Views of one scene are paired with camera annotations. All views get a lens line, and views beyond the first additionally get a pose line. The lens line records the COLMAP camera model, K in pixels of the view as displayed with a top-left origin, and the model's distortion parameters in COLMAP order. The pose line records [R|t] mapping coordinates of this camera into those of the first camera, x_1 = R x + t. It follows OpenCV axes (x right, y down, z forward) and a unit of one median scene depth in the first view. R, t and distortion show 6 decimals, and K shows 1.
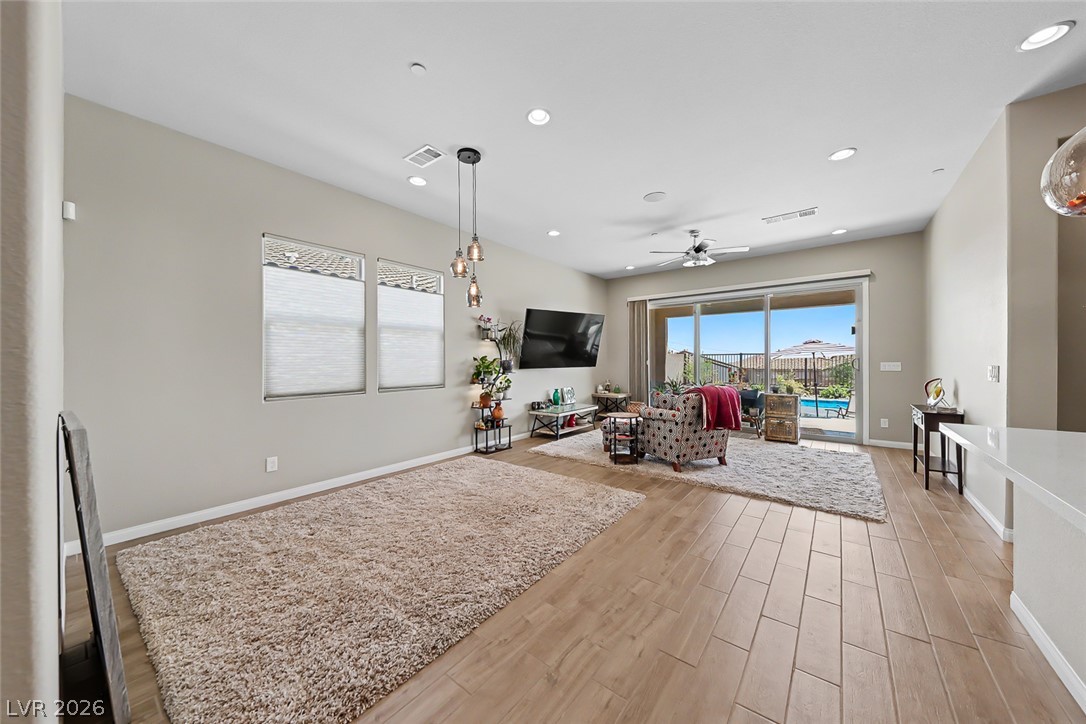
lens RADIAL K [[374.6, 0, 538.2], [0, 374.6, 361.6], [0, 0, 1]] dist [0.013651, -0.004115]
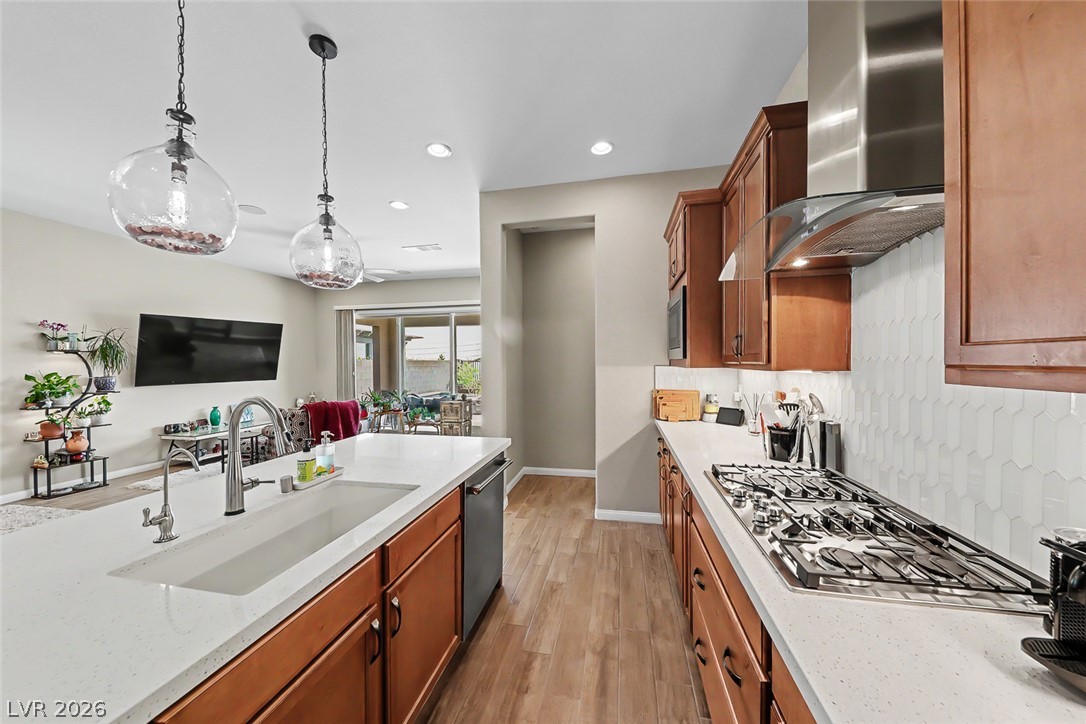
lens RADIAL K [[374.6, 0, 548.0], [0, 374.6, 366.6], [0, 0, 1]] dist [0.013651, -0.004115]
pose [[0.892790, -0.007610, 0.450409, 0.443175], [0.004623, 0.999959, 0.007732, -0.030391], [-0.450449, -0.004821, 0.892789, -0.172274]]
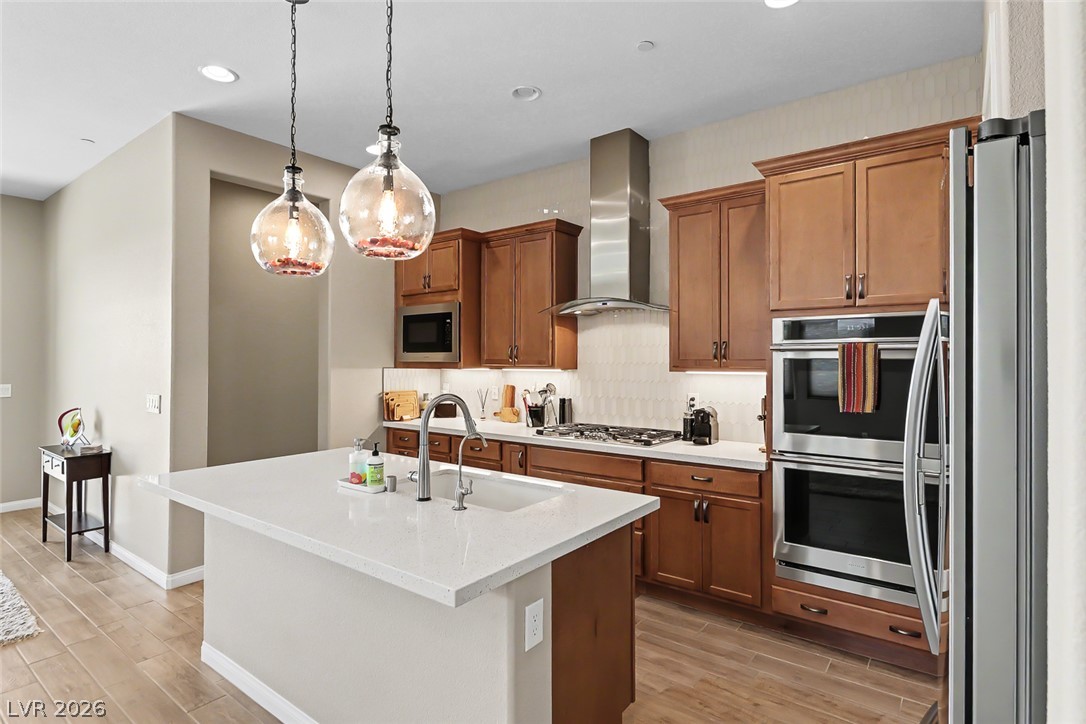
lens RADIAL K [[553.3, 0, 545.6], [0, 553.3, 357.7], [0, 0, 1]] dist [0.005665, 0.000479]
pose [[-0.024014, 0.008758, 0.999673, -0.064186], [0.004561, 0.999952, -0.008651, -0.034490], [-0.999701, 0.004352, -0.024053, 0.067903]]
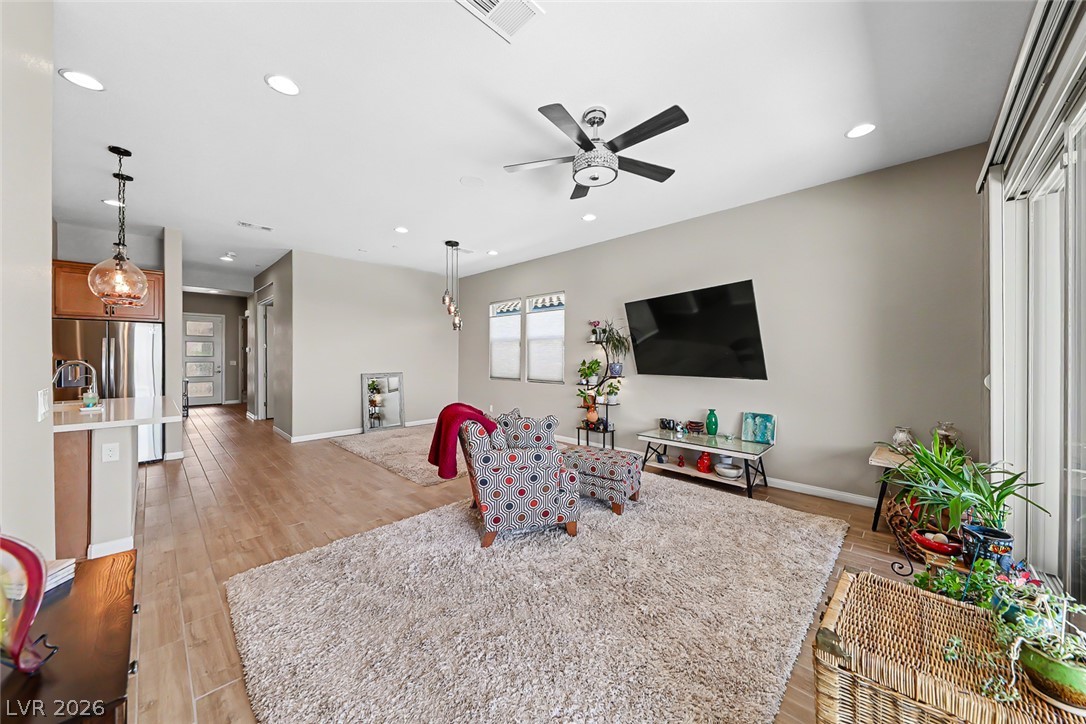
lens RADIAL K [[374.6, 0, 537.9], [0, 374.6, 361.6], [0, 0, 1]] dist [0.013651, -0.004115]
pose [[-0.107830, 0.017225, -0.994020, 0.954810], [-0.005230, 0.999826, 0.017893, -0.026067], [0.994156, 0.007128, -0.107721, 1.015598]]
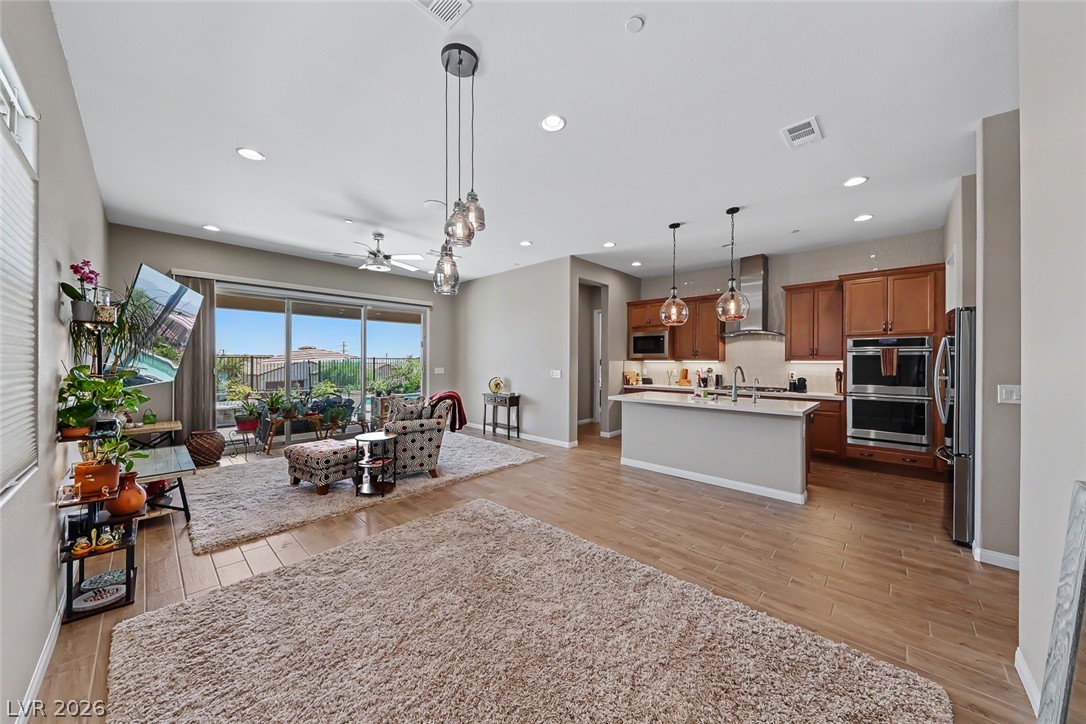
lens RADIAL K [[374.6, 0, 539.4], [0, 374.6, 362.4], [0, 0, 1]] dist [0.013651, -0.004115]
pose [[0.087421, 0.001332, 0.996171, -0.527583], [0.001234, 0.999998, -0.001446, -0.018019], [-0.996171, 0.001355, 0.087419, 0.518859]]
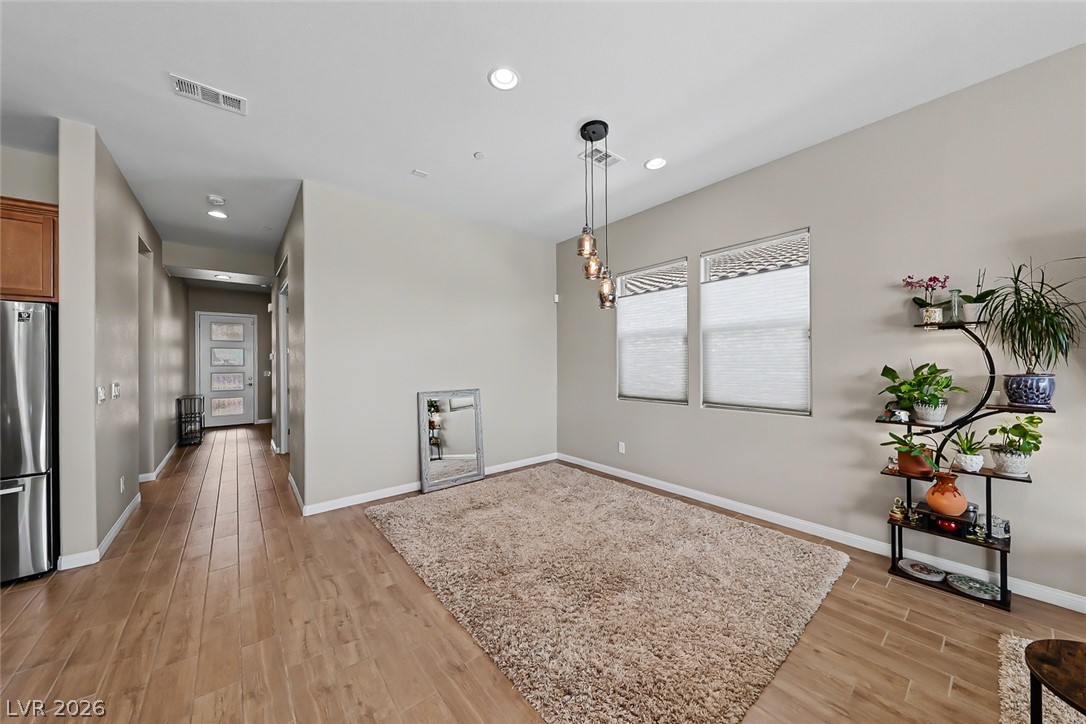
lens RADIAL K [[374.6, 0, 540.9], [0, 374.6, 362.2], [0, 0, 1]] dist [0.013651, -0.004115]
pose [[-0.220439, 0.005180, -0.975387, 0.427662], [0.006694, 0.999970, 0.003798, -0.022939], [0.975378, -0.005692, -0.220467, 0.686779]]
